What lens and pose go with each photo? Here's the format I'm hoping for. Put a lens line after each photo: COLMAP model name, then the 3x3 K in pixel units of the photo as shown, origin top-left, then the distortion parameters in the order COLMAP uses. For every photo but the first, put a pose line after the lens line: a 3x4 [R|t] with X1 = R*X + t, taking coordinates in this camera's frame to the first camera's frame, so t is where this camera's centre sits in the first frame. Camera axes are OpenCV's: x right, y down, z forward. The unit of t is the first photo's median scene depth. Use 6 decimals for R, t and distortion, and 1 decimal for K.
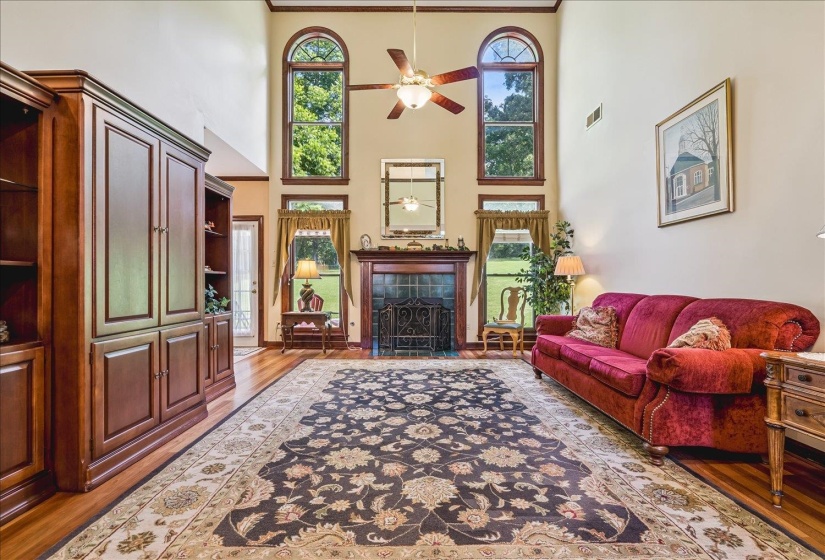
lens RADIAL K [[376.2, 0, 413.8], [0, 376.2, 280.1], [0, 0, 1]] dist [-0.002687, 0.000122]
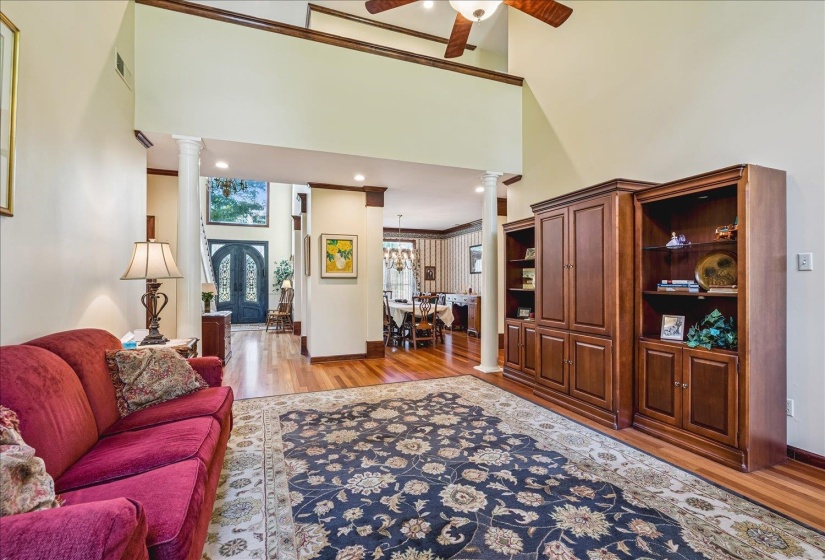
lens RADIAL K [[376.2, 0, 410.4], [0, 376.2, 279.8], [0, 0, 1]] dist [-0.002687, 0.000122]
pose [[-0.940260, -0.002293, -0.340450, 0.423718], [0.002340, 0.999910, -0.013198, -0.058781], [0.340449, -0.013206, -0.940170, 2.143442]]
